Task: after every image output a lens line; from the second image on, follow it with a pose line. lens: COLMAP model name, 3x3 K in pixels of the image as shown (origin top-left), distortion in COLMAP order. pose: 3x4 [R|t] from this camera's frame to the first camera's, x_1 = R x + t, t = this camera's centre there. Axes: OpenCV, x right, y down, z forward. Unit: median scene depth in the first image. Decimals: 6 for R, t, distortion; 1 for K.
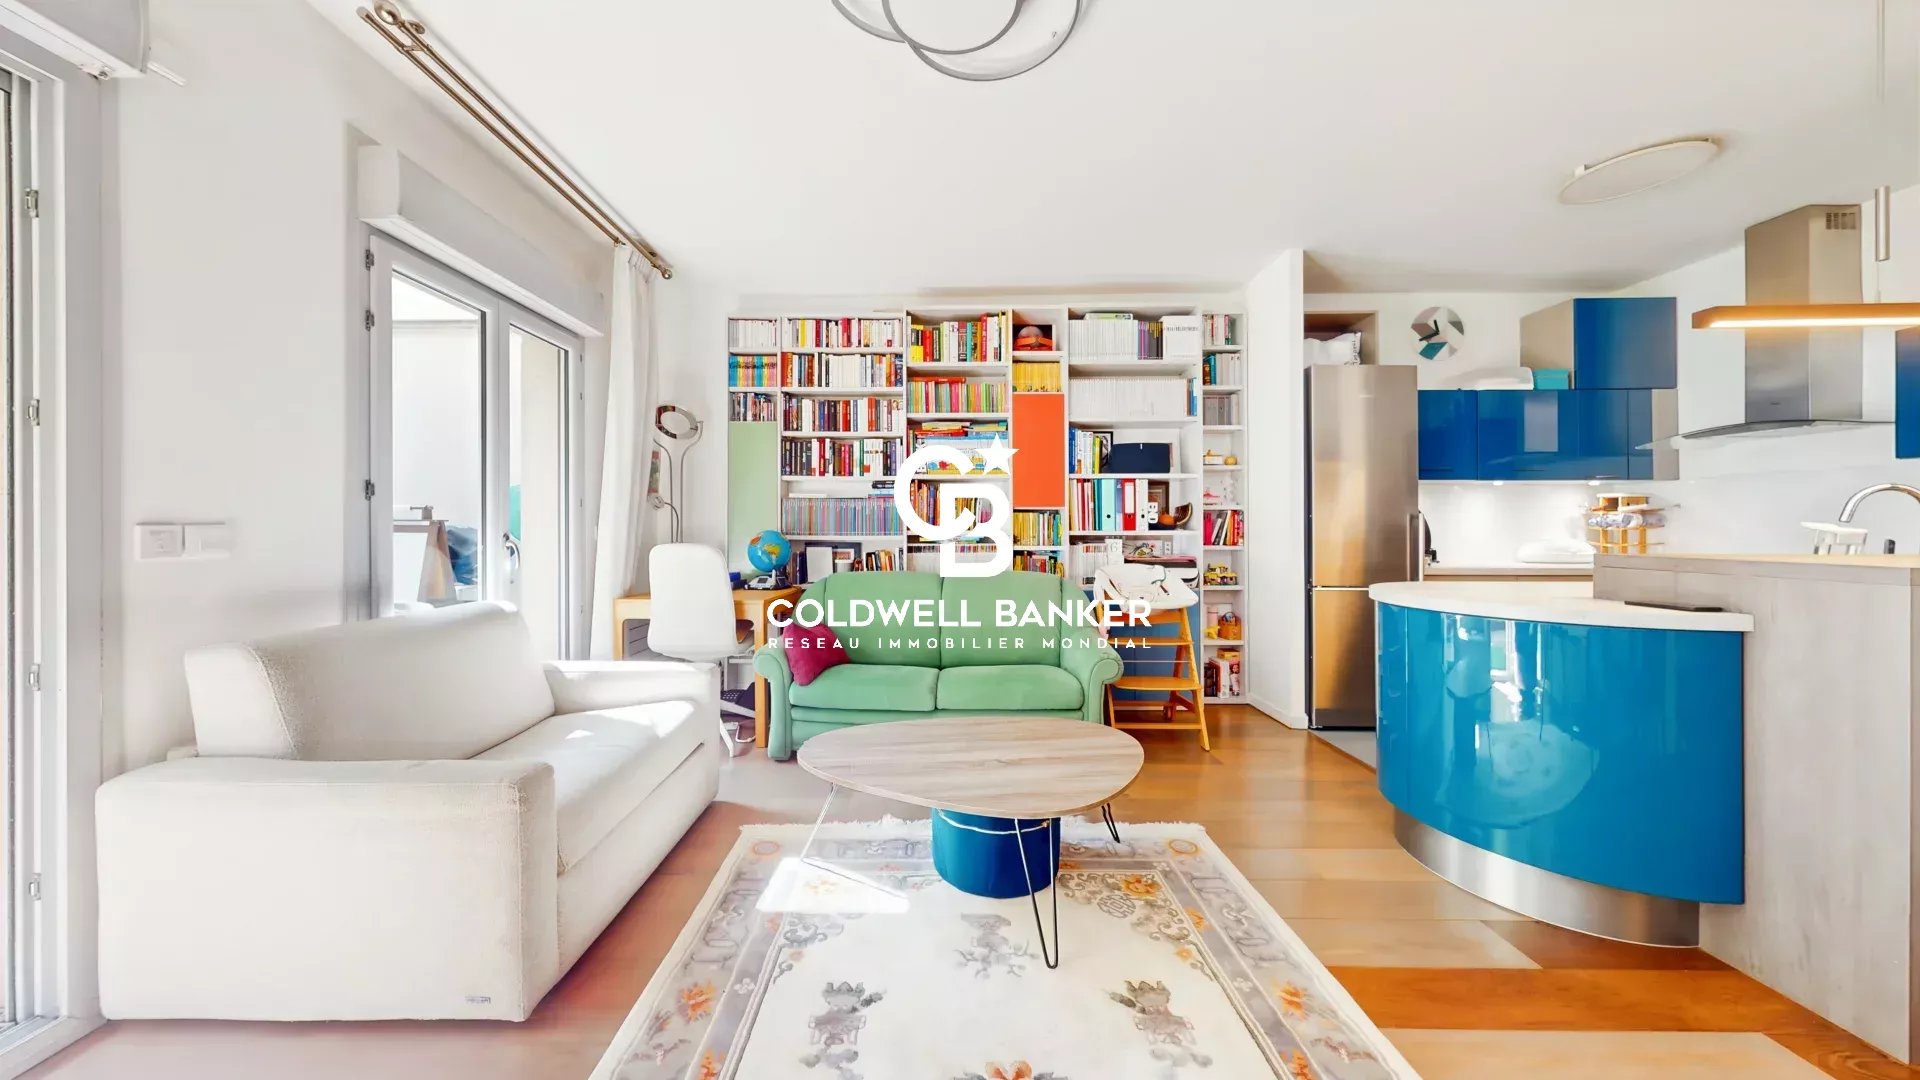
lens RADIAL K [[637.7, 0, 961.6], [0, 637.7, 532.8], [0, 0, 1]] dist [0.005002, -0.000401]
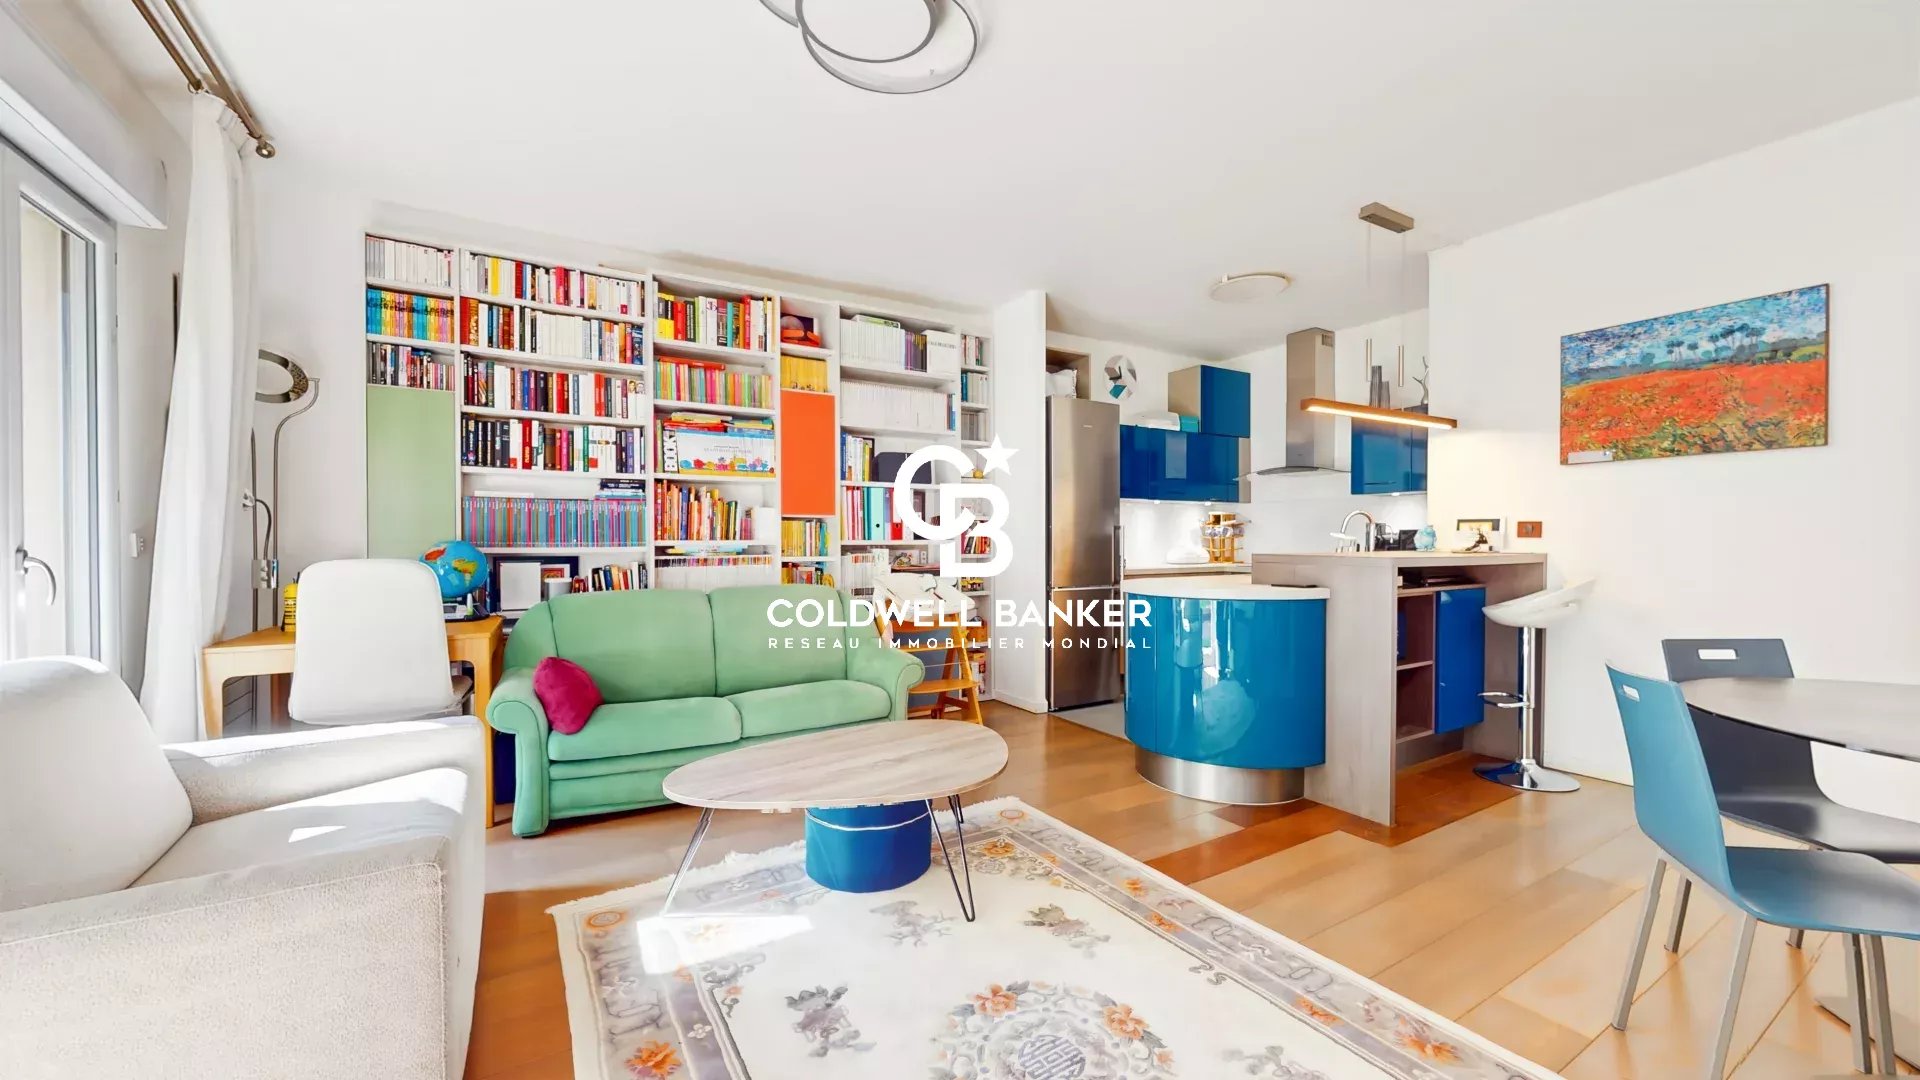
lens RADIAL K [[737.2, 0, 1010.2], [0, 737.2, 556.7], [0, 0, 1]] dist [0.007379, -0.000192]
pose [[0.829592, -0.015326, 0.558159, -0.239317], [0.006043, 0.999811, 0.018471, 0.002447], [-0.558337, -0.011951, 0.829528, -0.056896]]
